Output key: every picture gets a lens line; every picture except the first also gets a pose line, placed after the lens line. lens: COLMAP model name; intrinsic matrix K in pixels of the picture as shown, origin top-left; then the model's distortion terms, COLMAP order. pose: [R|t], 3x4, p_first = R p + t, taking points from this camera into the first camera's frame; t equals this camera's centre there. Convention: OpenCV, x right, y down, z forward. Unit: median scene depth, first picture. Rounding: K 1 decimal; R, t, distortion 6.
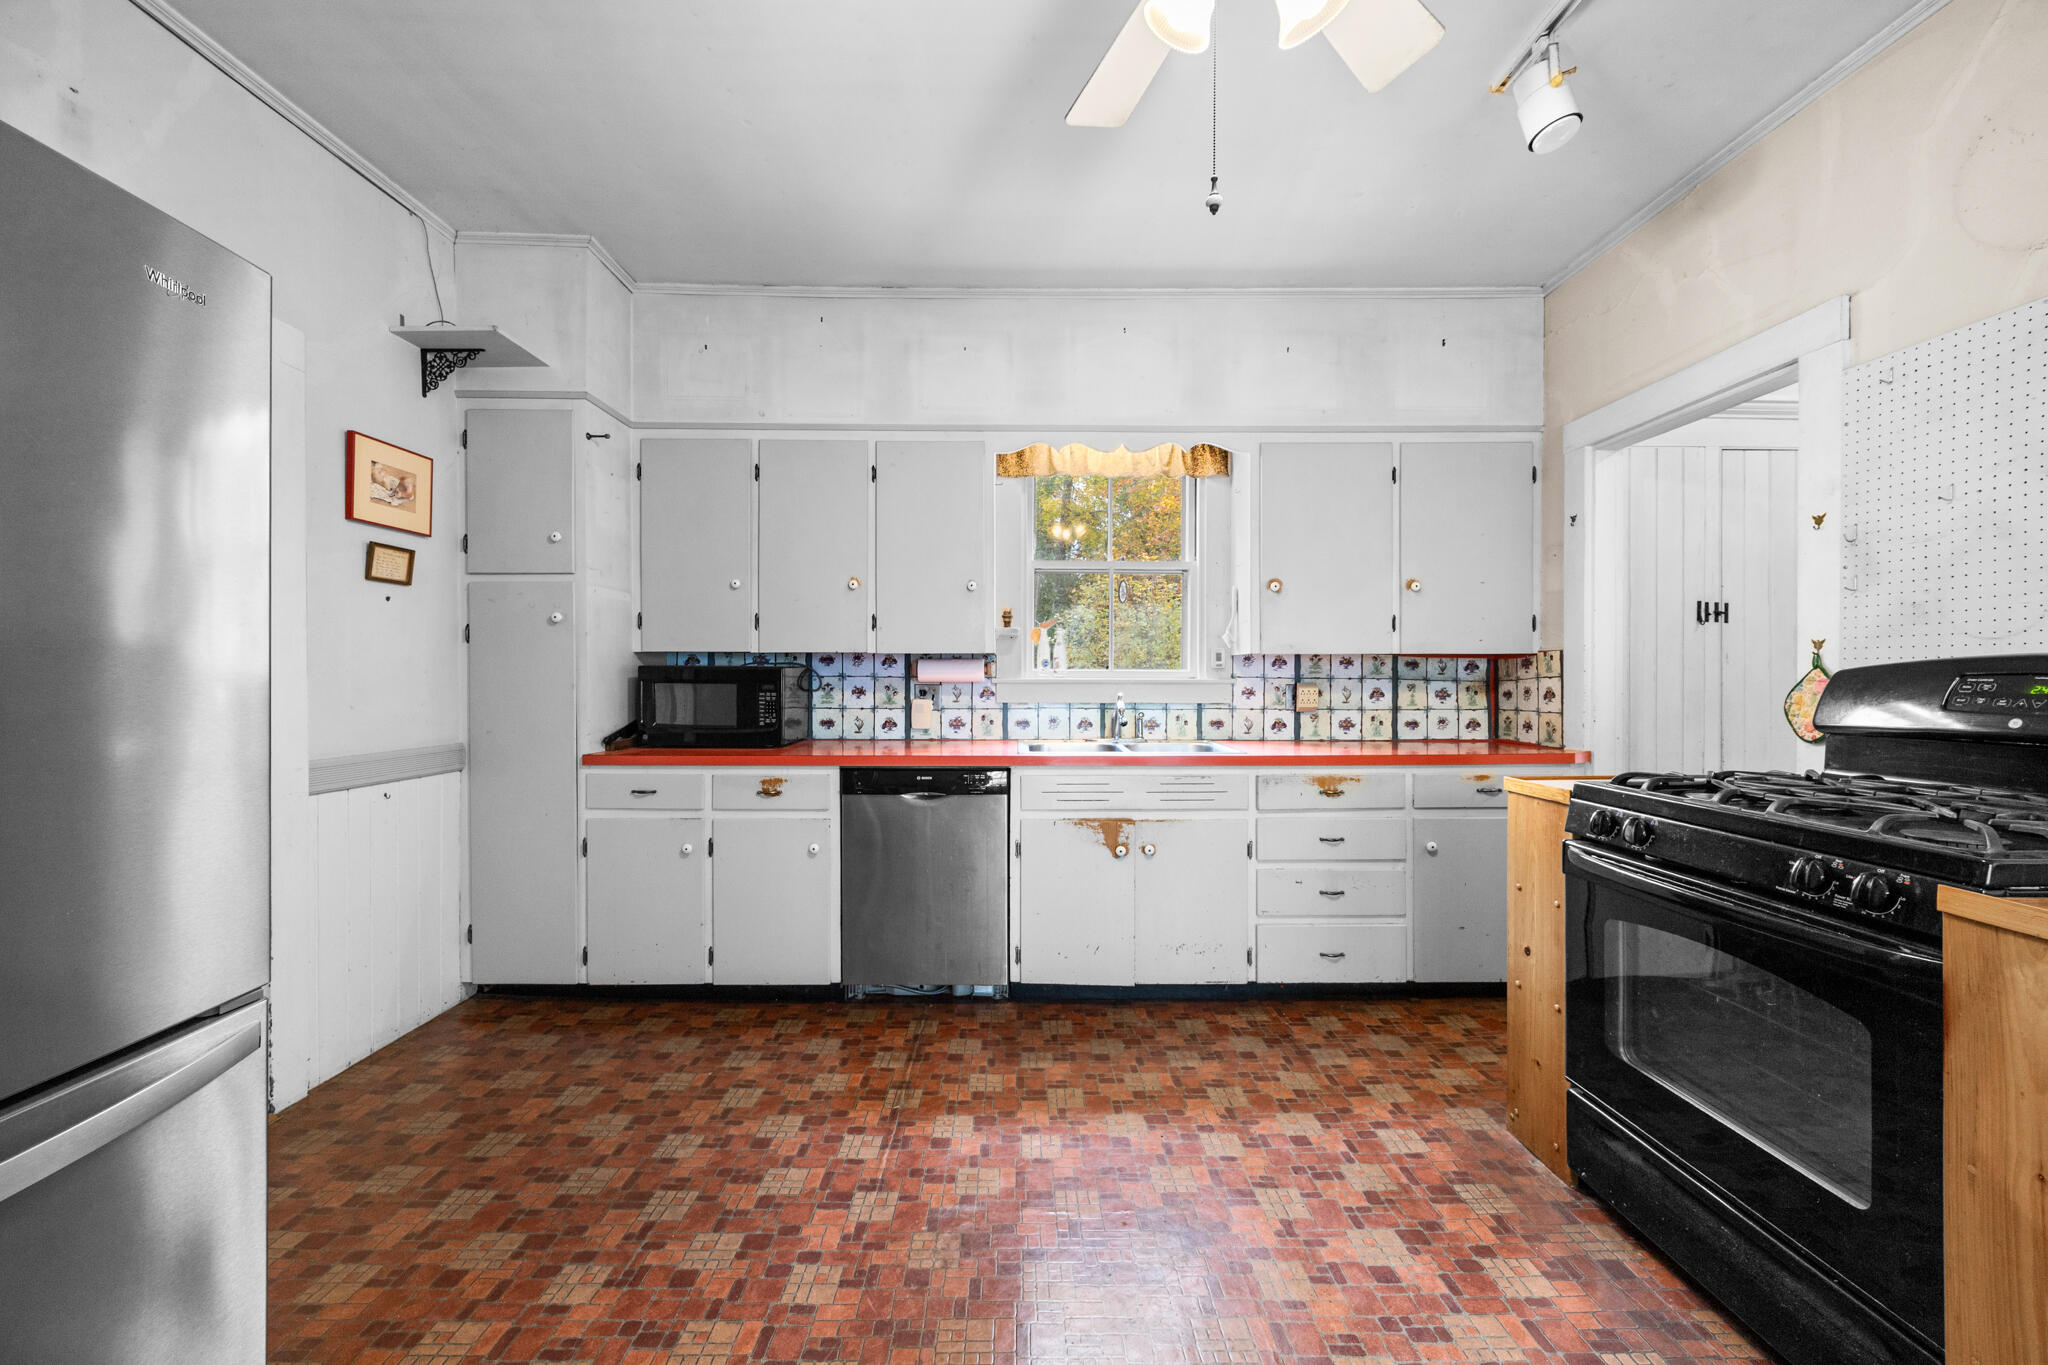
lens RADIAL K [[788.5, 0, 1026.3], [0, 788.5, 680.1], [0, 0, 1]] dist [-0.001210, 0.000426]
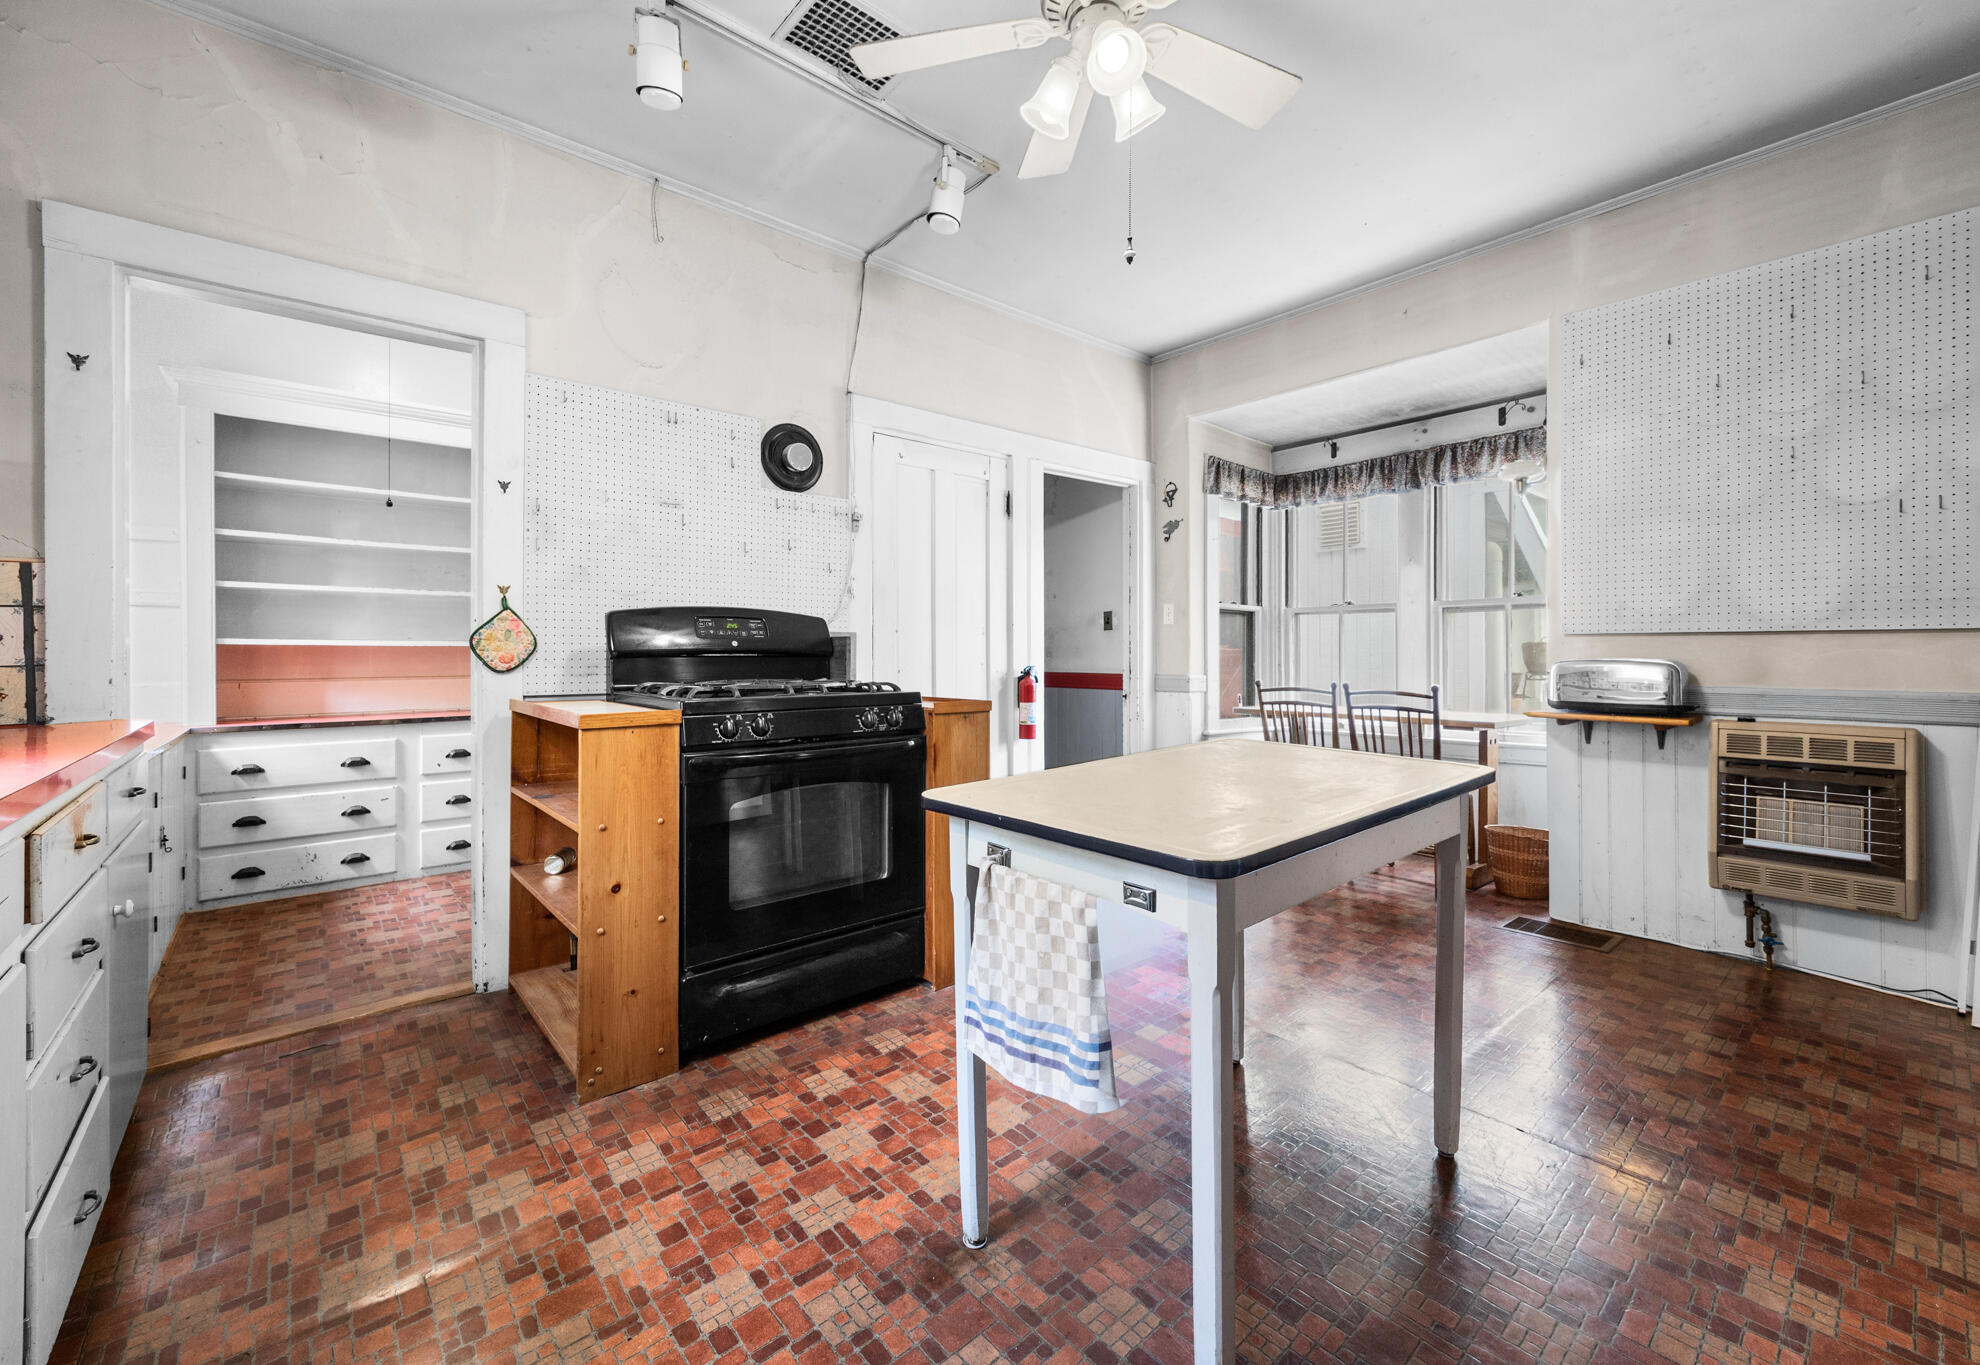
lens RADIAL K [[797.2, 0, 985.3], [0, 797.2, 652.8], [0, 0, 1]] dist [0.001754, -0.000280]
pose [[-0.640722, 0.001318, 0.767772, -0.437824], [0.007866, 0.999957, 0.004847, 0.056460], [-0.767733, 0.009145, -0.640705, 1.370436]]
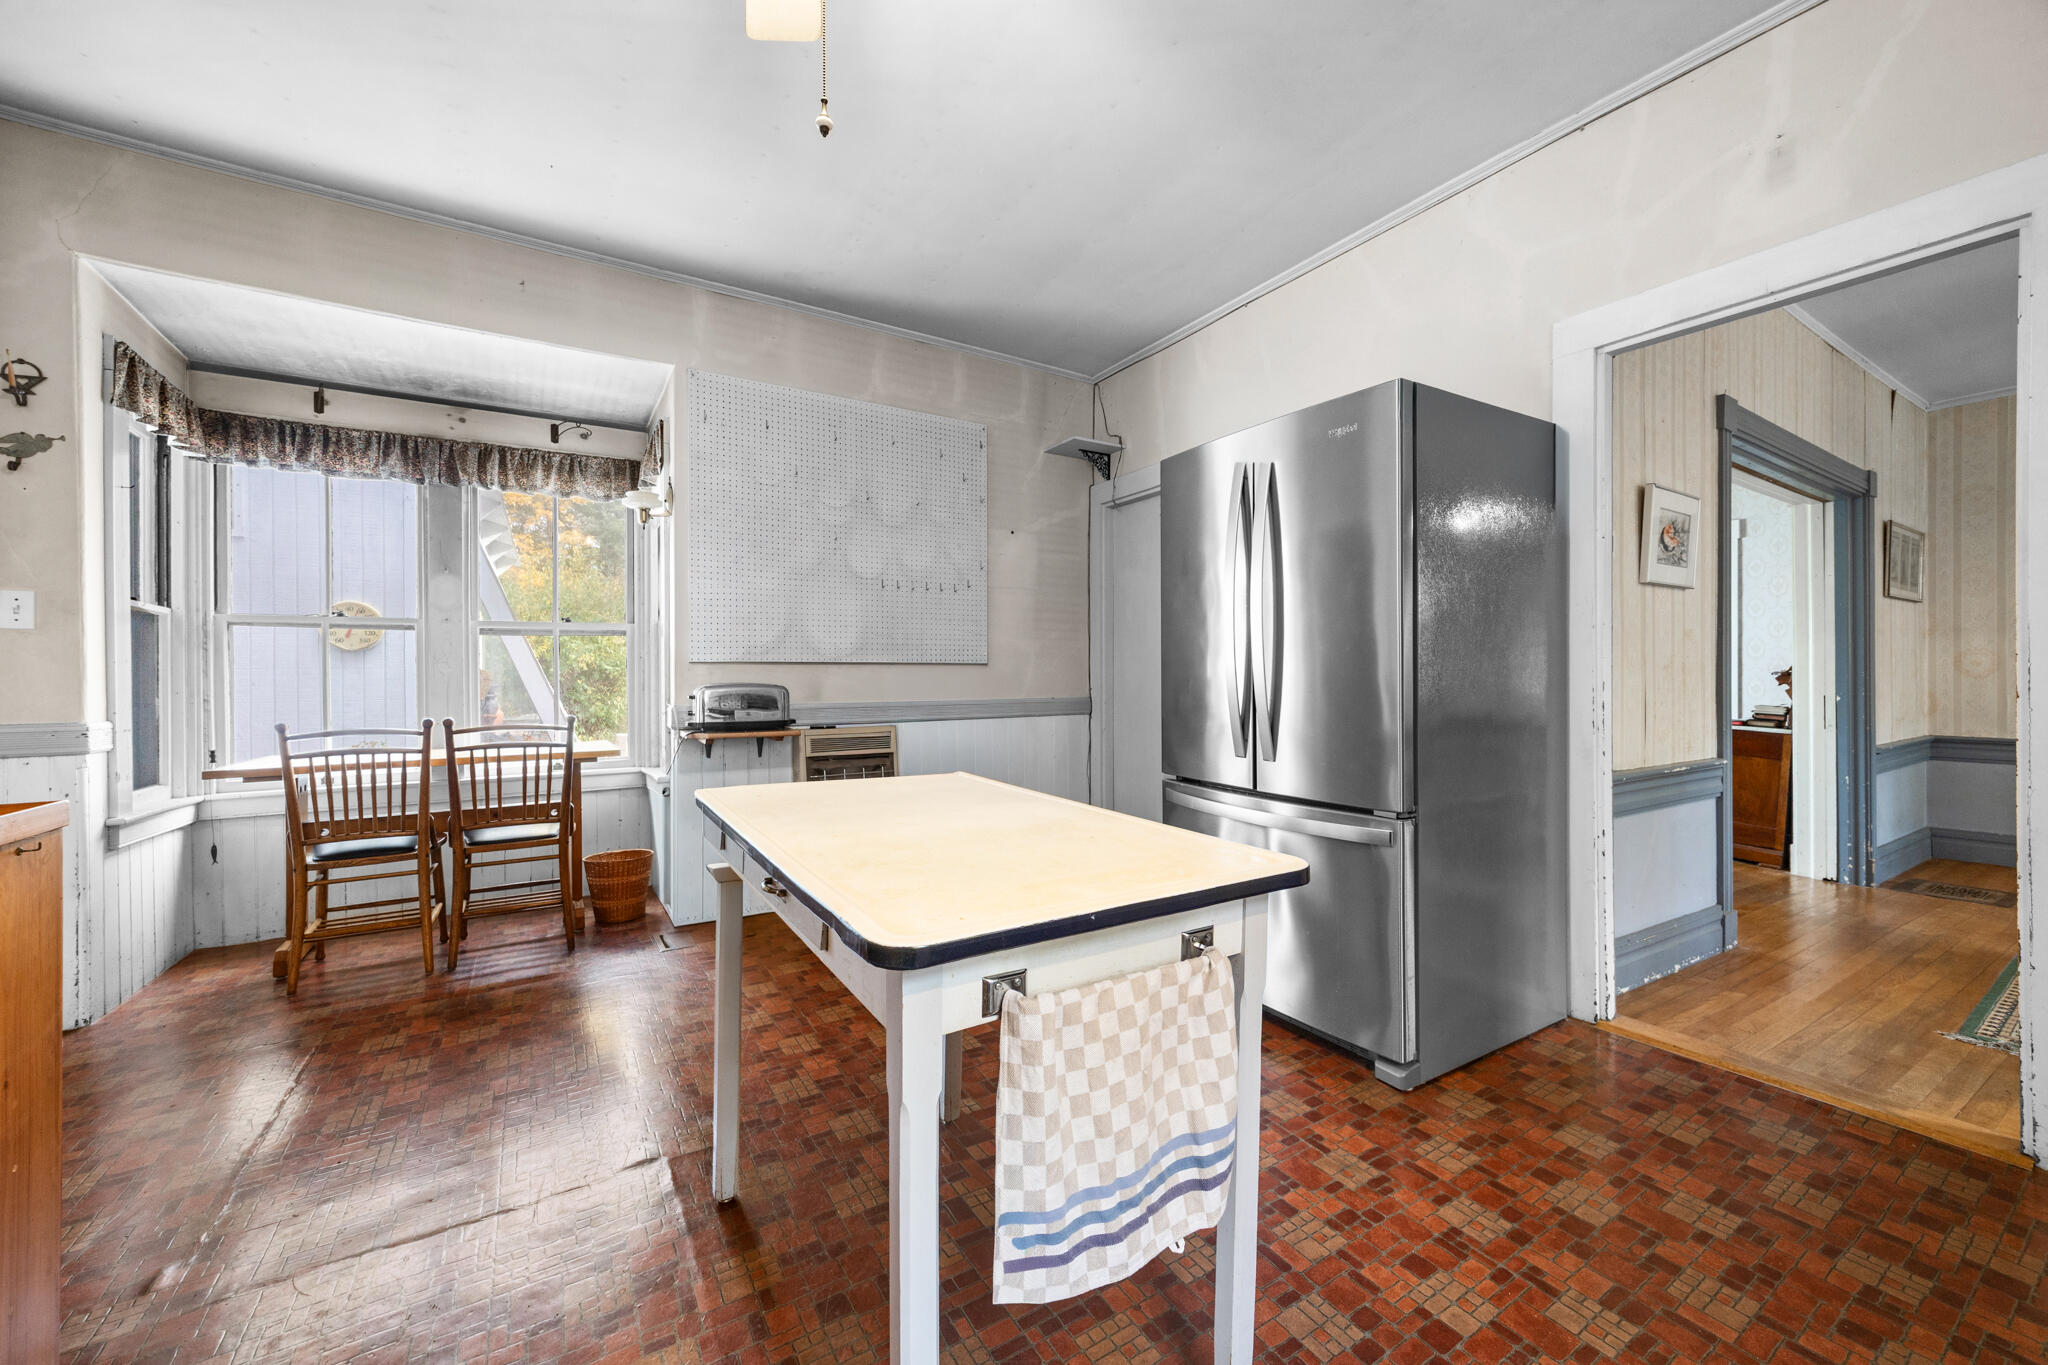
lens RADIAL K [[788.5, 0, 1031.9], [0, 788.5, 672.0], [0, 0, 1]] dist [-0.001210, 0.000426]
pose [[-0.855268, 0.004237, -0.518169, 0.351373], [0.003305, 0.999991, 0.002721, 0.057160], [0.518175, 0.000614, -0.855274, 1.301566]]
